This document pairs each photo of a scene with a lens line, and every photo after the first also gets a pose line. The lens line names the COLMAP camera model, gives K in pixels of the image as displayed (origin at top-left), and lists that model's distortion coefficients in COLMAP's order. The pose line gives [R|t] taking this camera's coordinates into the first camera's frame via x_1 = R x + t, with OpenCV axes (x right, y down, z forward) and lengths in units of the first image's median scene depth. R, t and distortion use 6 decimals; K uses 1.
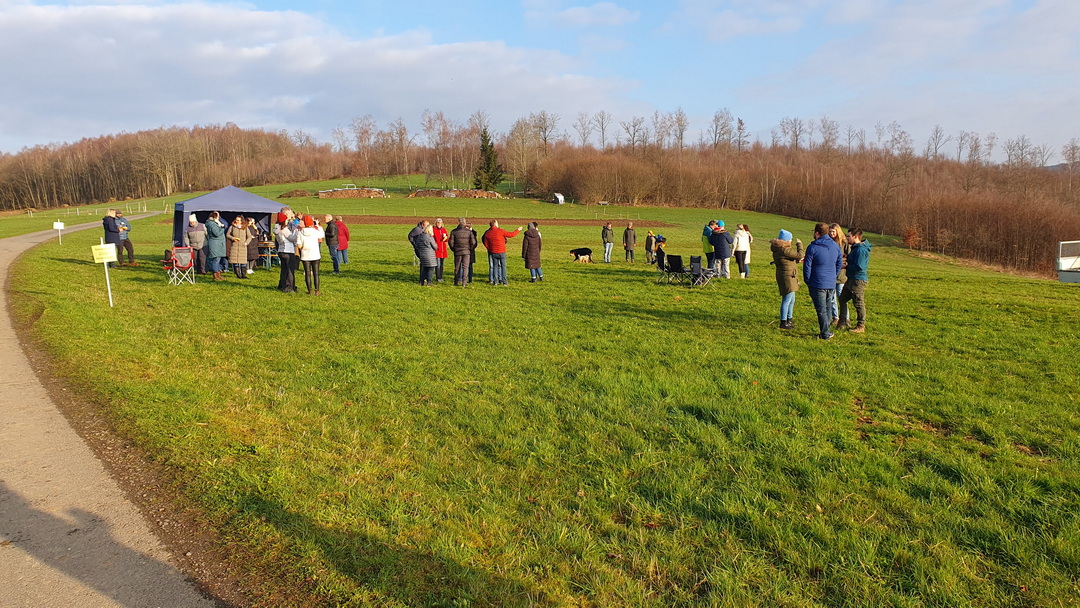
lens RADIAL K [[857.8, 0, 533.2], [0, 857.8, 309.7], [0, 0, 1]] dist [0.130094, -0.222338]
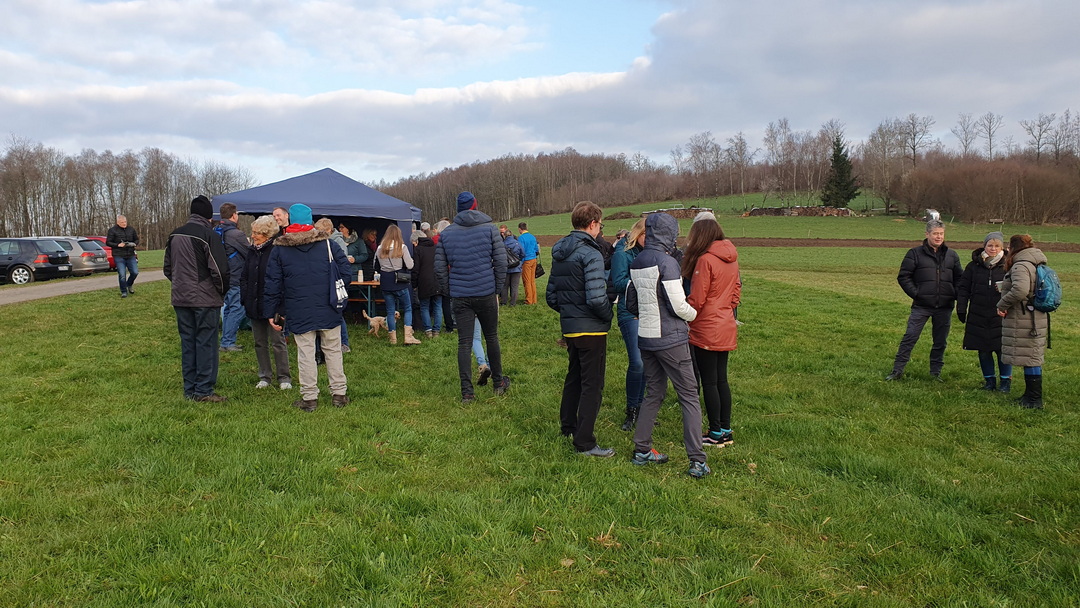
lens RADIAL K [[843.3, 0, 540.0], [0, 843.3, 304.0], [0, 0, 1]] dist [0.083719, -0.103077]
pose [[0.926037, 0.031498, -0.376117, -0.043584], [-0.044063, 0.998720, -0.024850, -0.068505], [0.374853, 0.039585, 0.926239, 0.775535]]
